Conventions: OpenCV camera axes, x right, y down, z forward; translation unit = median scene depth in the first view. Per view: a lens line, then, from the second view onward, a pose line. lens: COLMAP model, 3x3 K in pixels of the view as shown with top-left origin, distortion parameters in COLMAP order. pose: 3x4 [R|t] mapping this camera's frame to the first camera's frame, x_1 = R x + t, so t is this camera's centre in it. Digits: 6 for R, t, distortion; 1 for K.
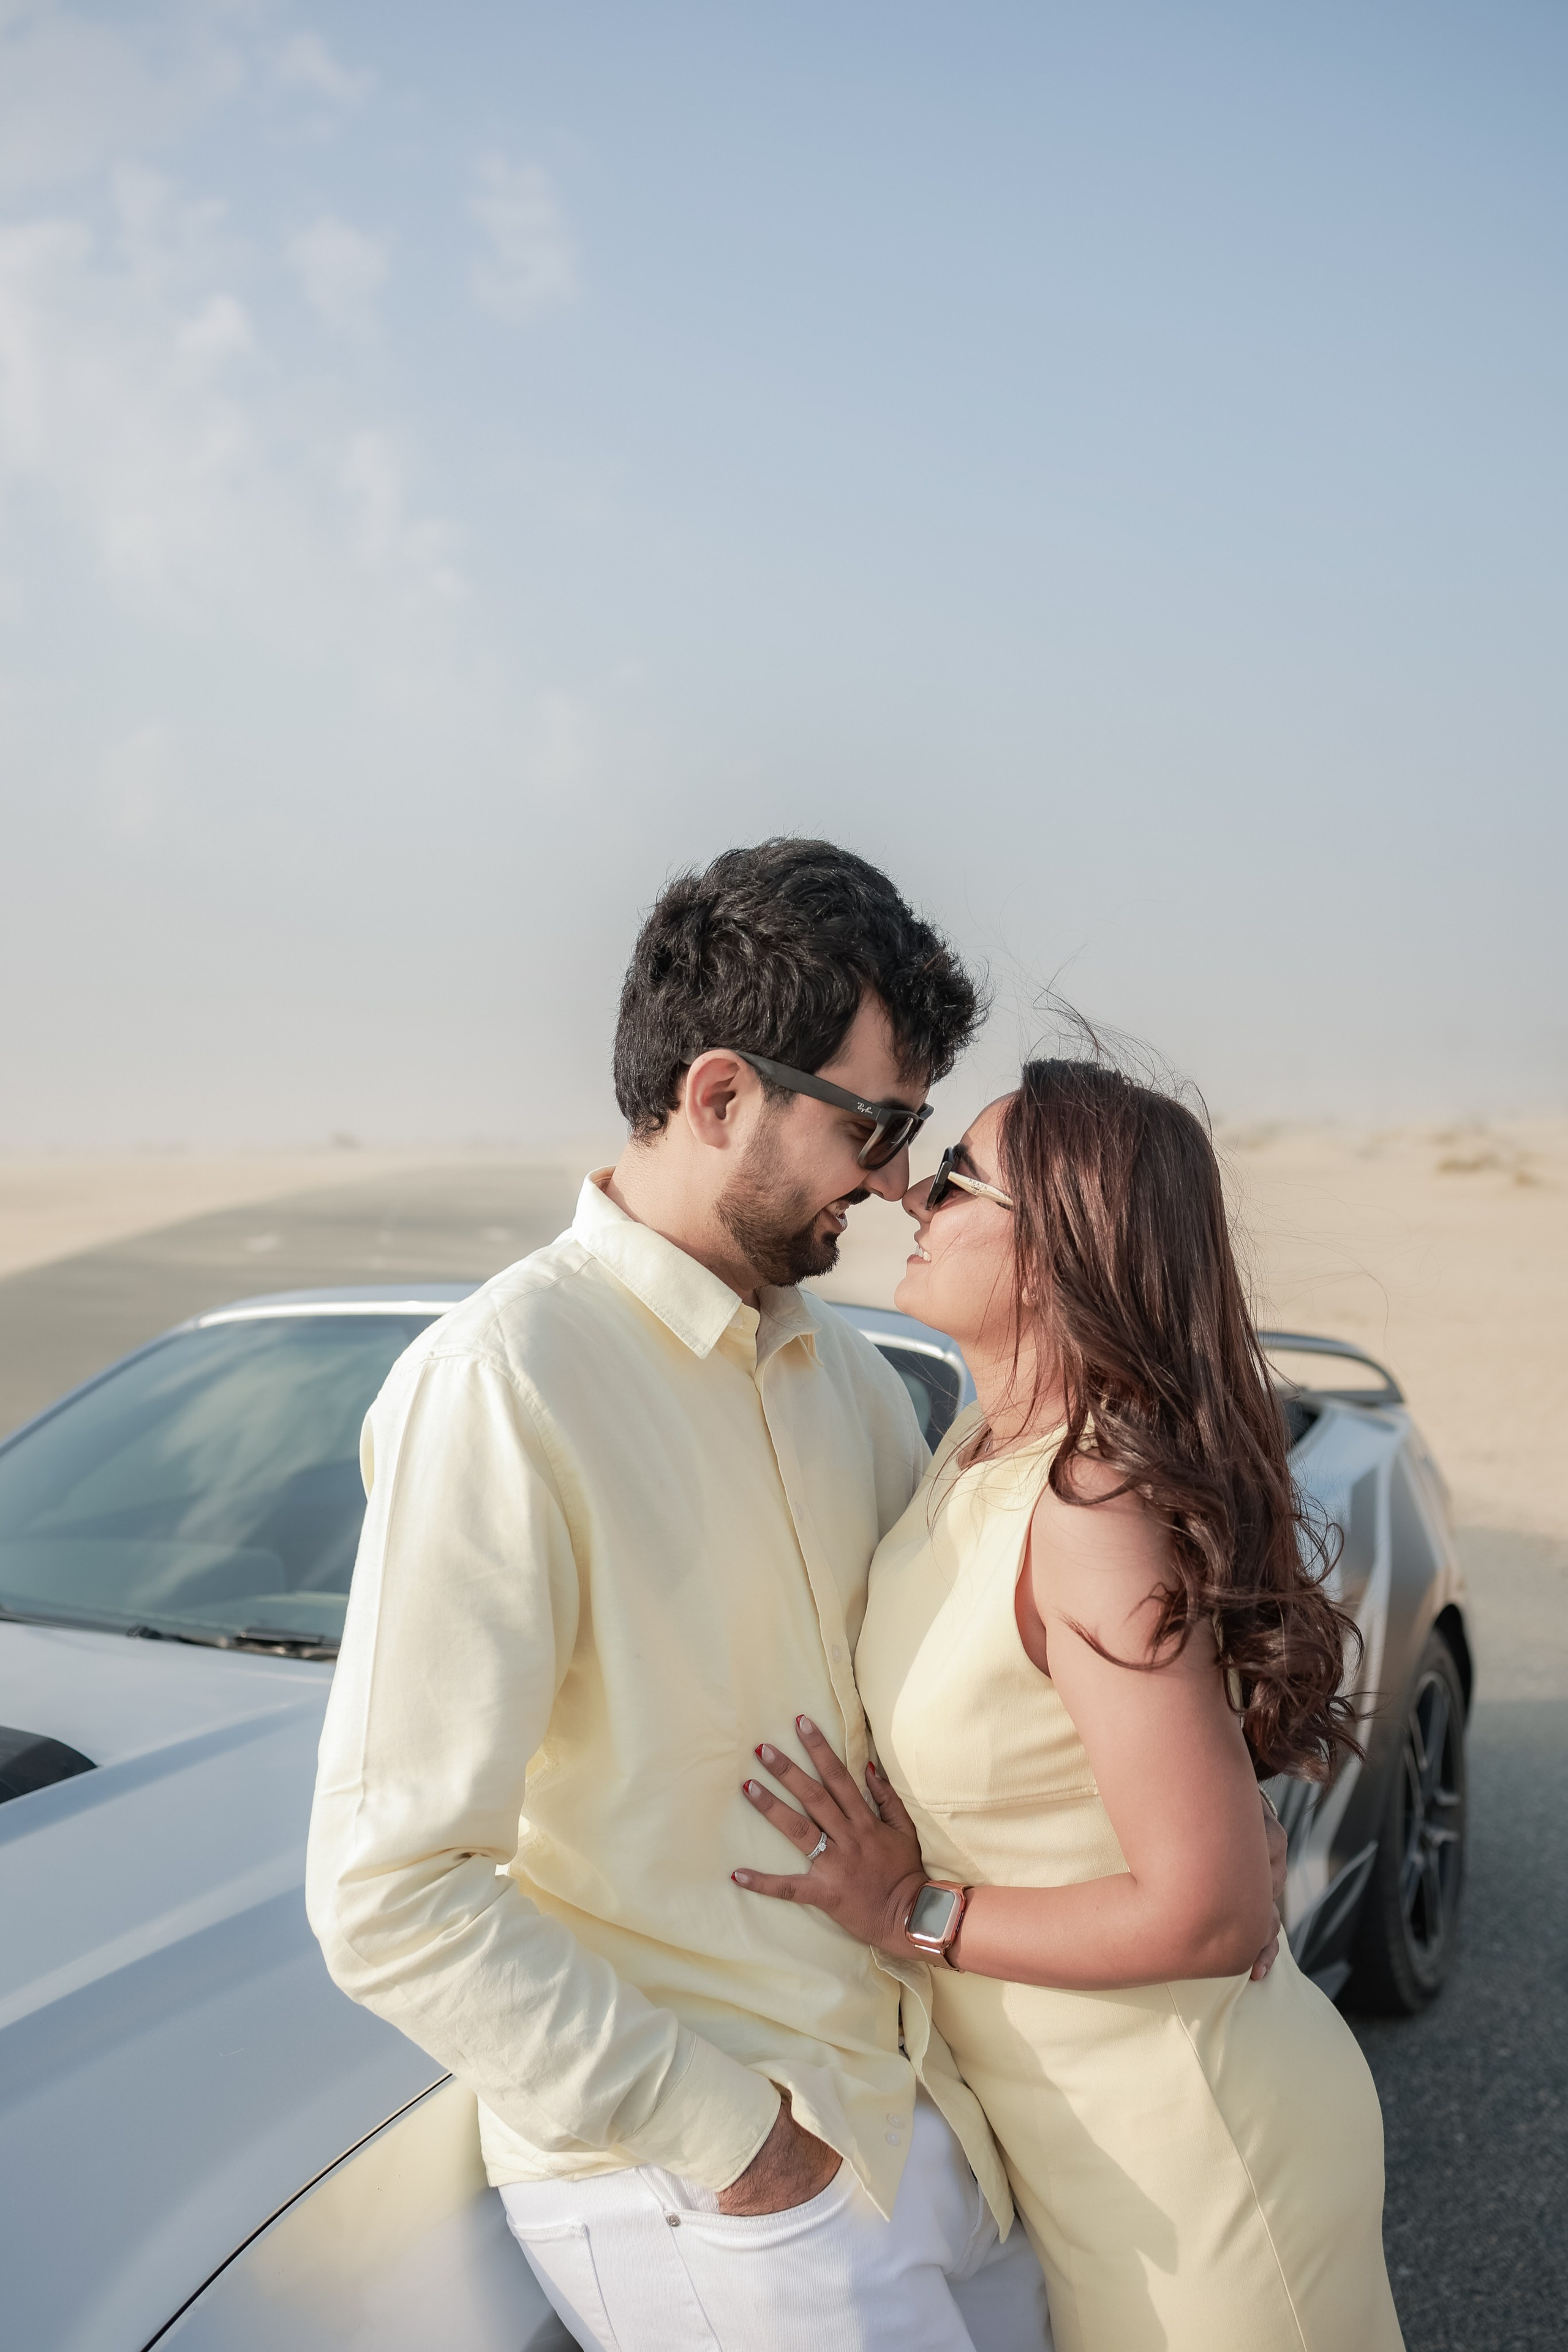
lens RADIAL K [[2395.7, 0, 788.5], [0, 2395.7, 1176.8], [0, 0, 1]] dist [0.062392, -0.033809]
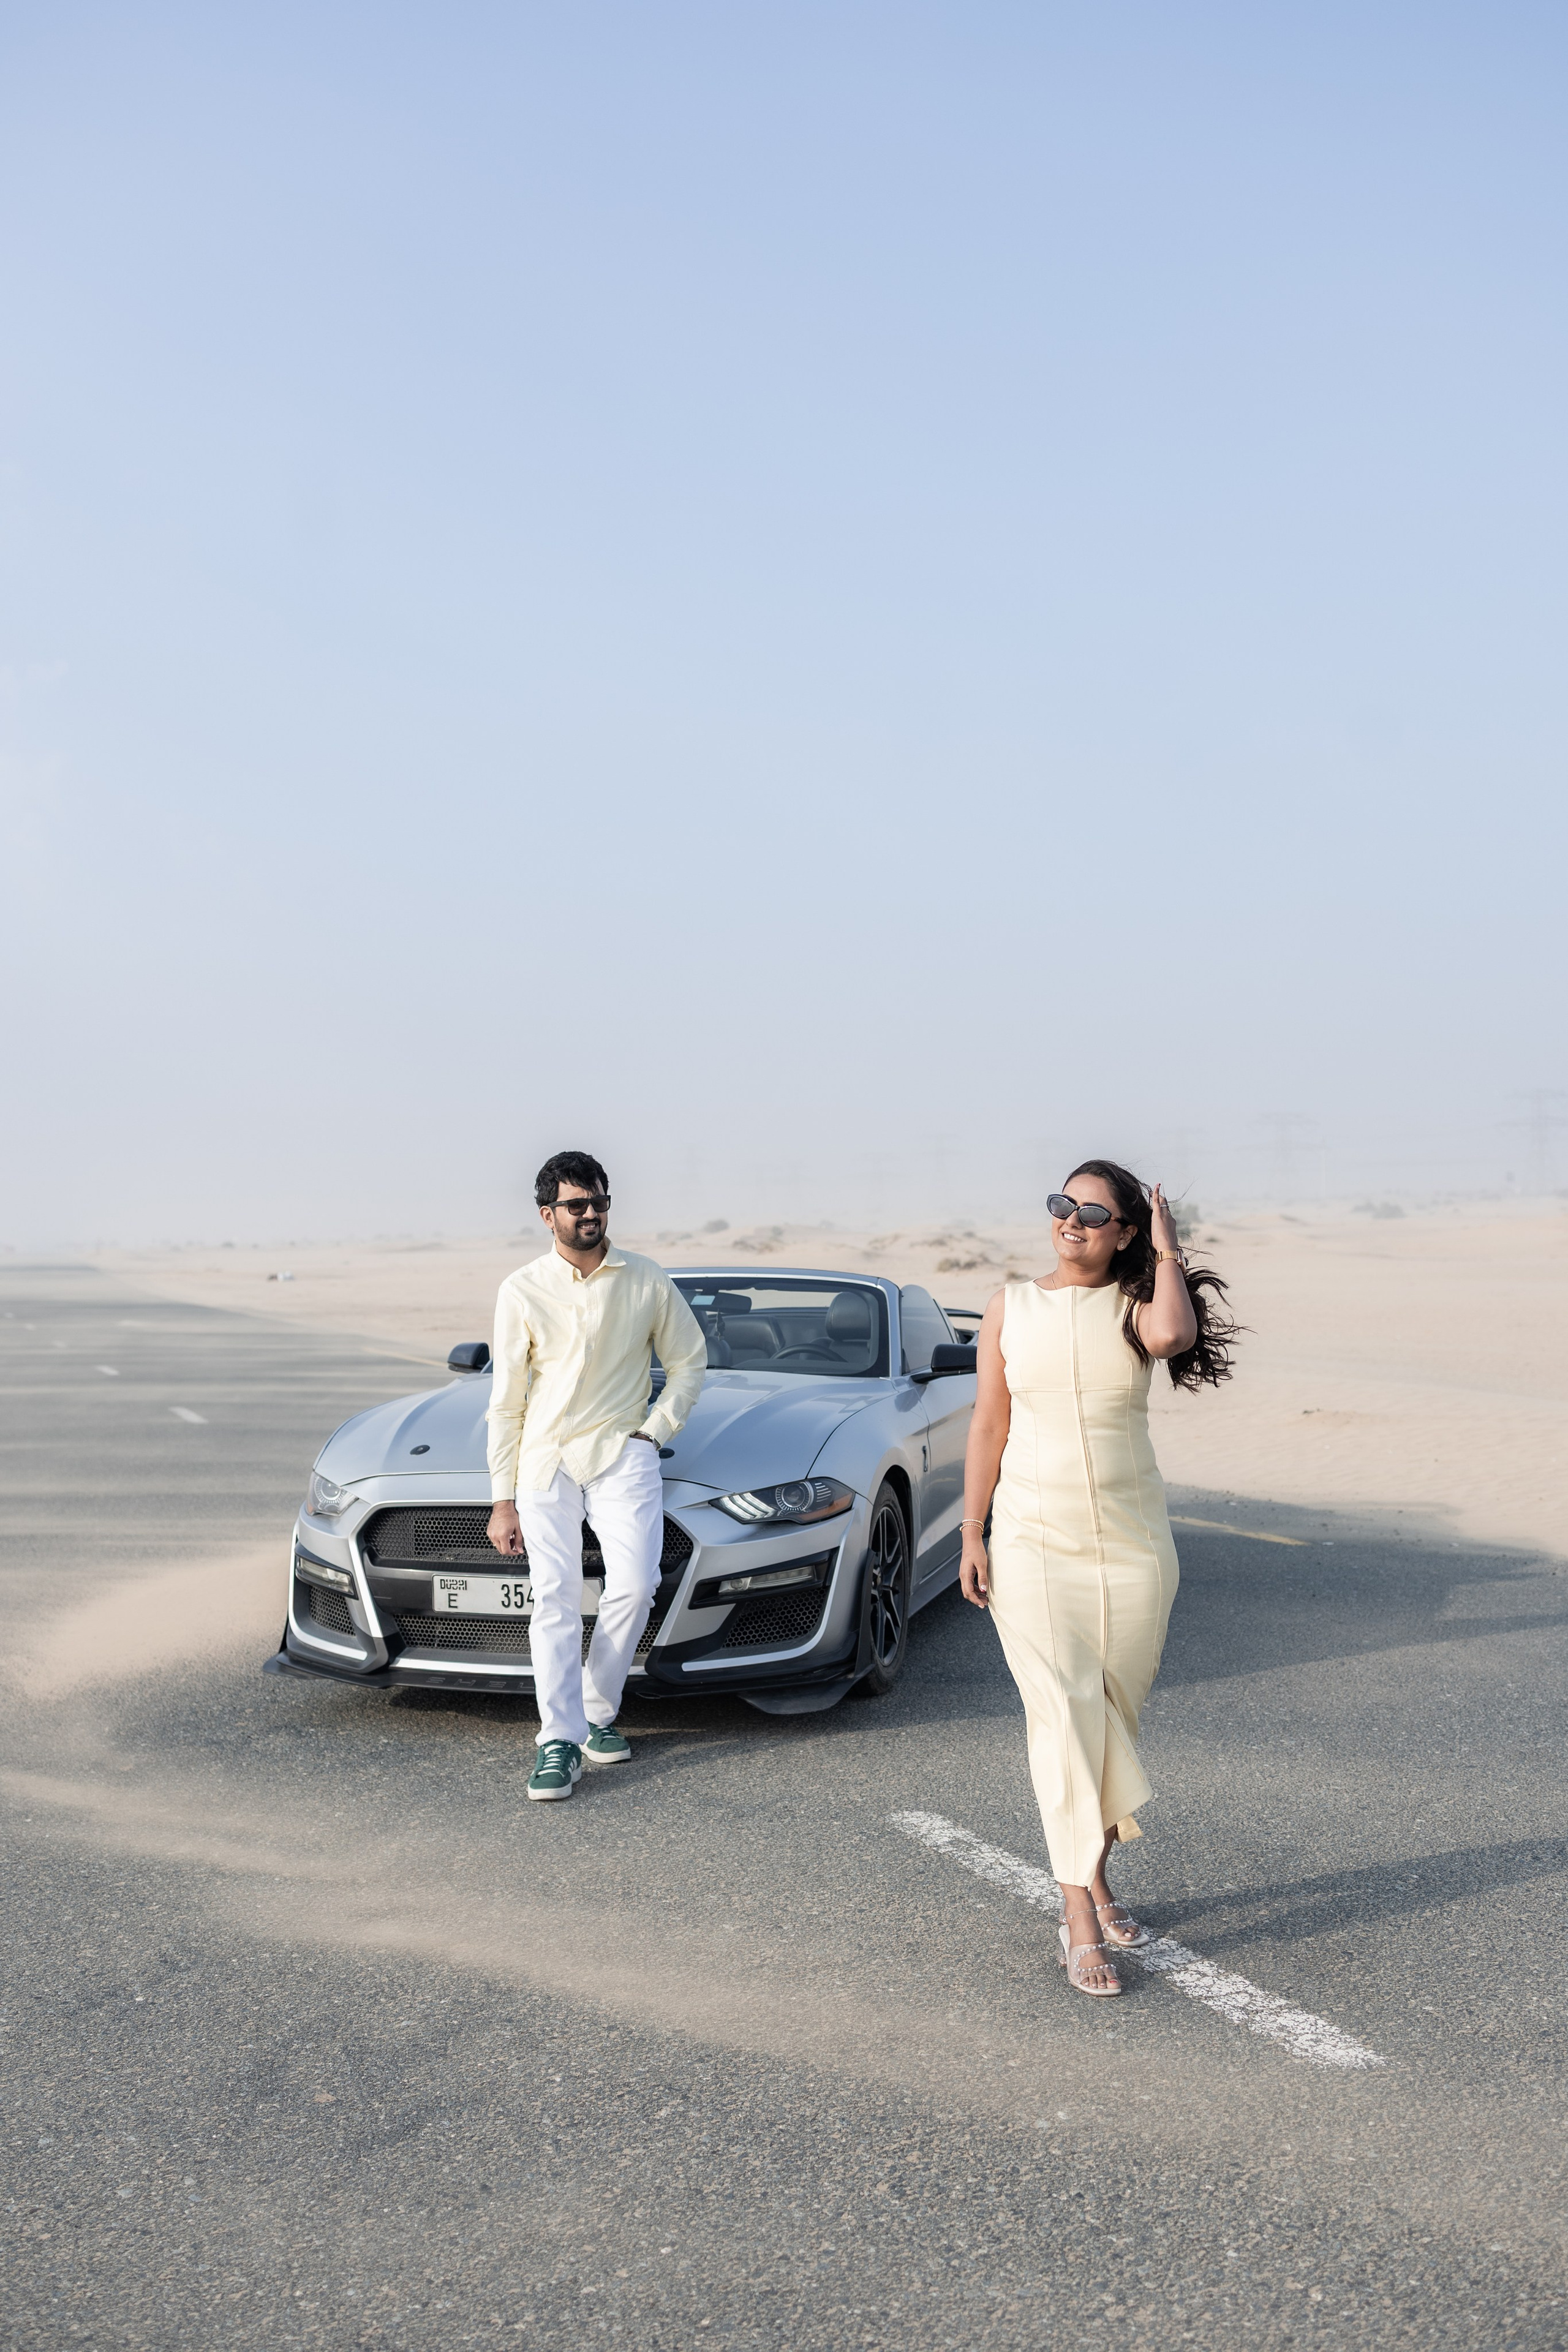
lens RADIAL K [[2399.5, 0, 784.0], [0, 2399.5, 1176.0], [0, 0, 1]] dist [0.050520, -0.030626]
pose [[0.979081, -0.000844, 0.203470, -0.444721], [0.010071, 0.998967, -0.044317, 0.045134], [-0.203223, 0.045439, 0.978078, -1.277205]]
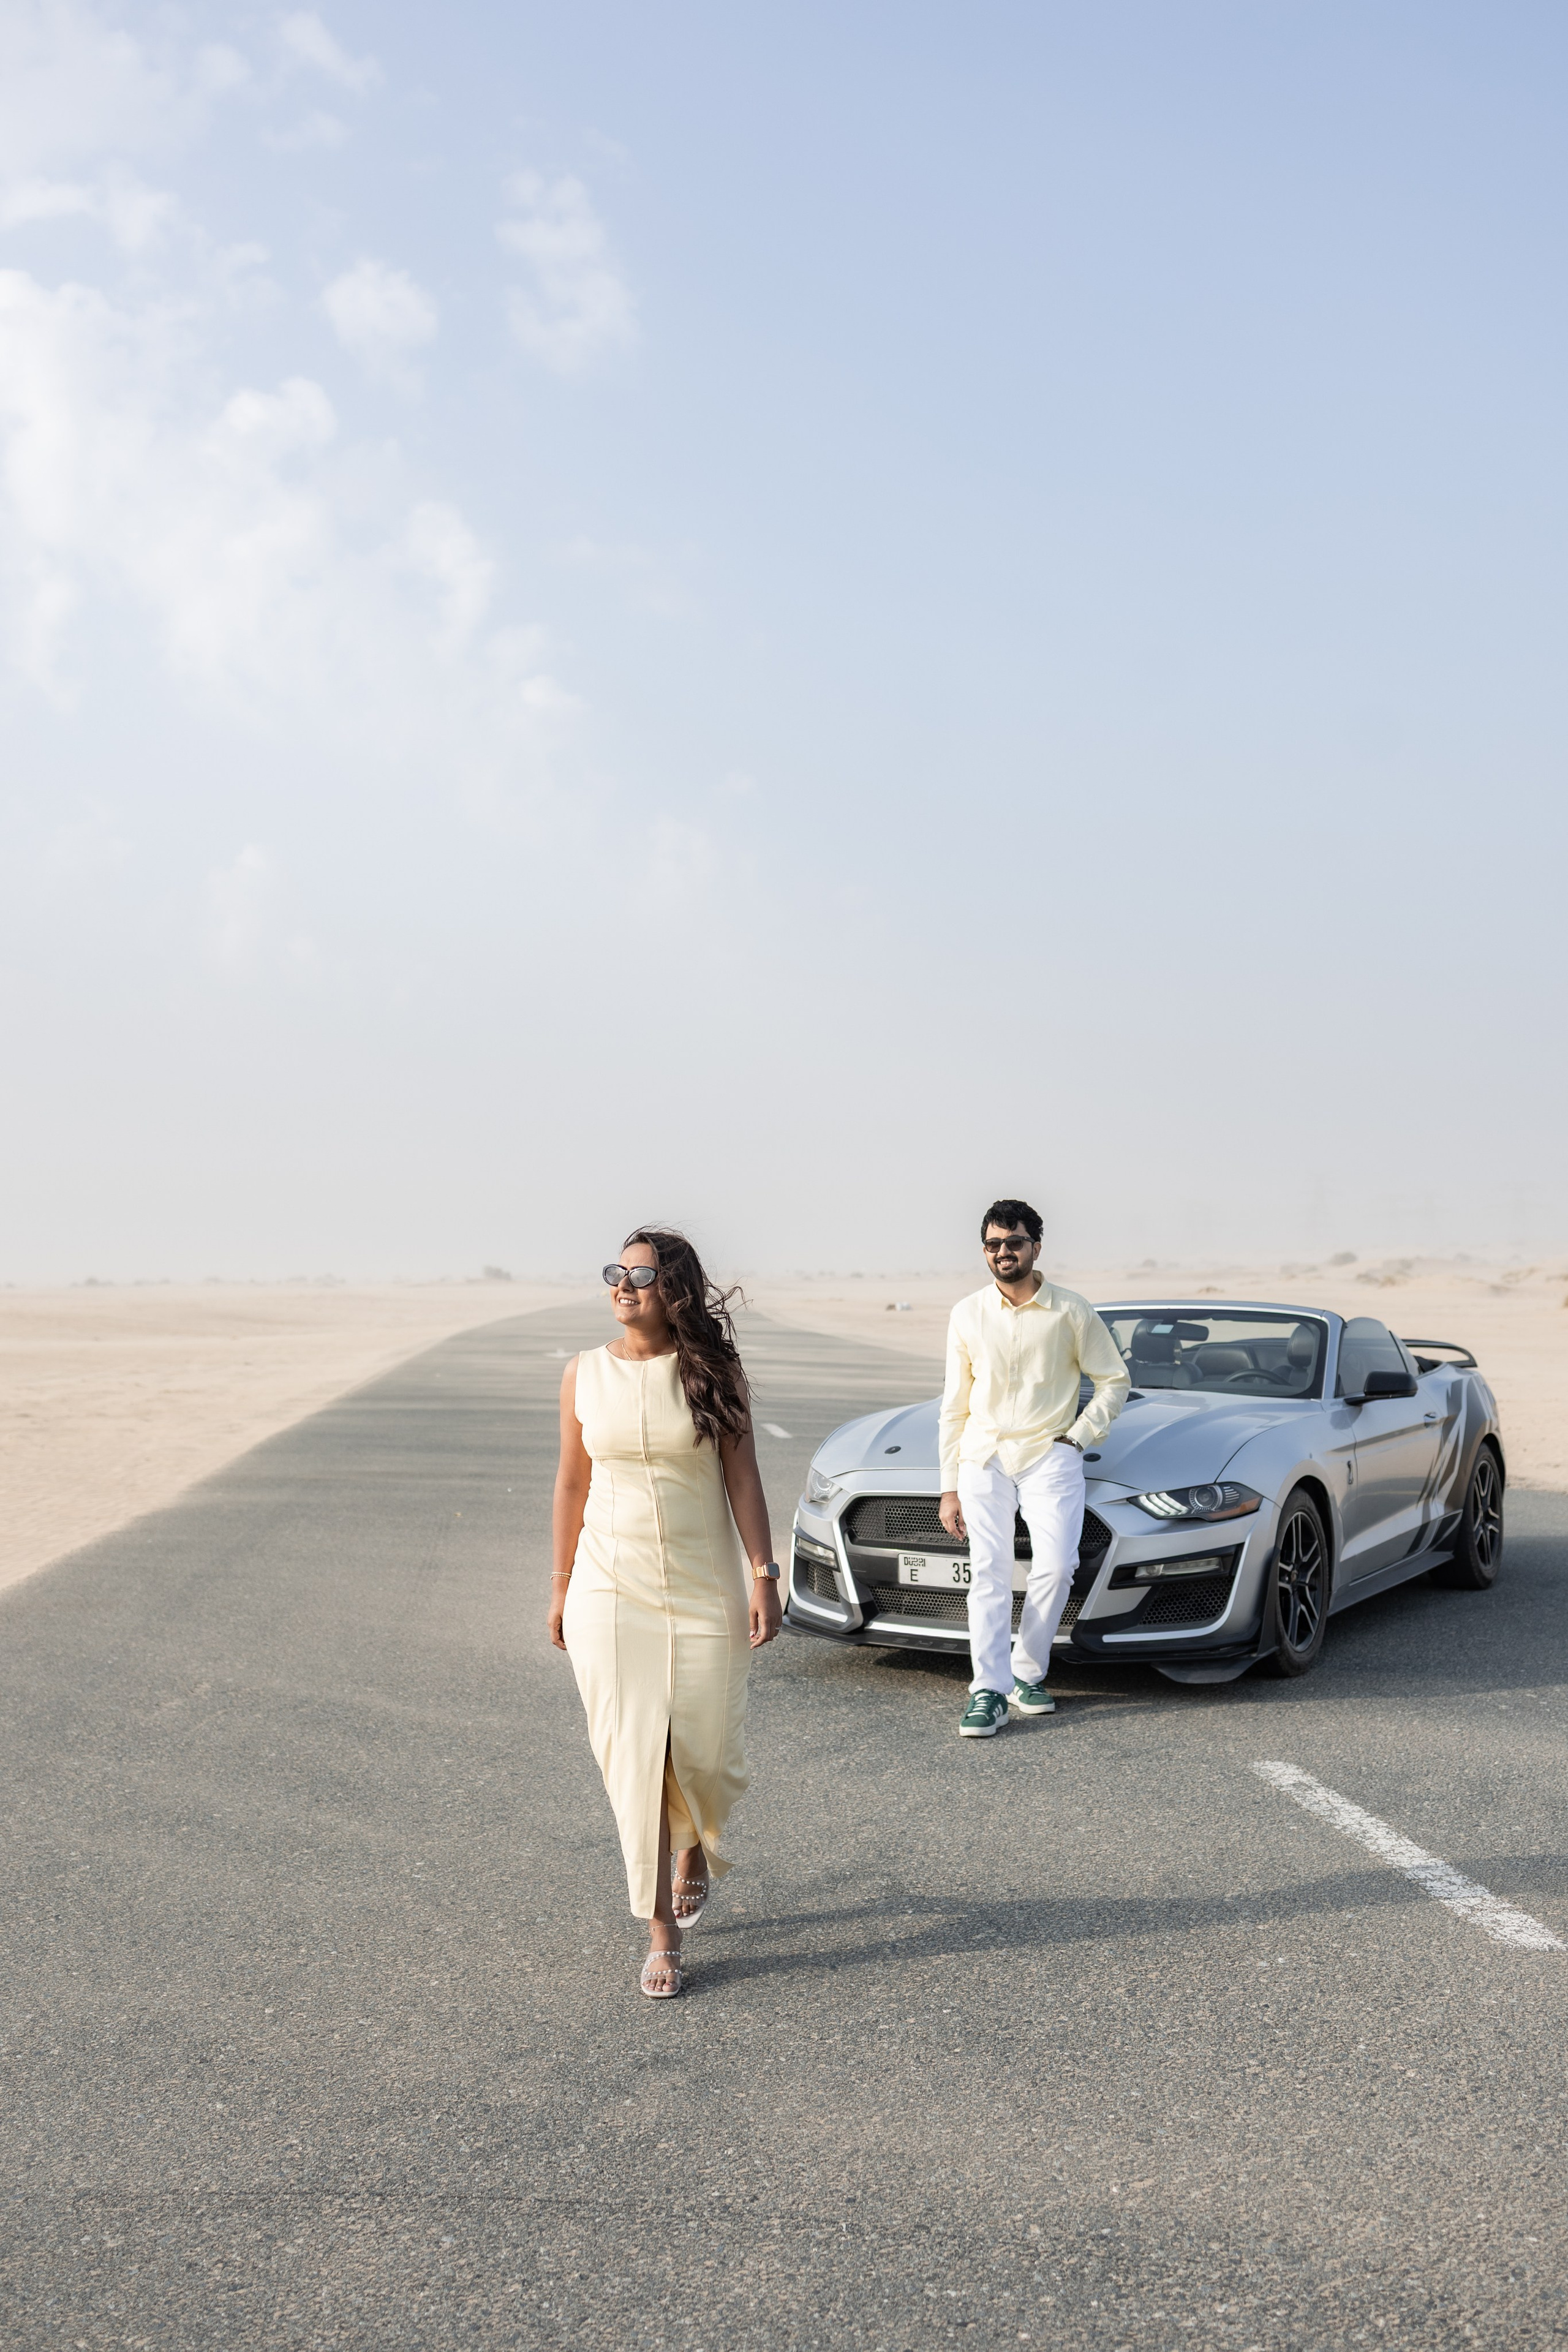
lens RADIAL K [[2399.5, 0, 784.0], [0, 2399.5, 1176.0], [0, 0, 1]] dist [0.050520, -0.030626]
pose [[0.998530, -0.003210, -0.054112, -0.334973], [0.000045, 0.998294, -0.058391, 0.047916], [0.054208, 0.058303, 0.996826, -1.590732]]
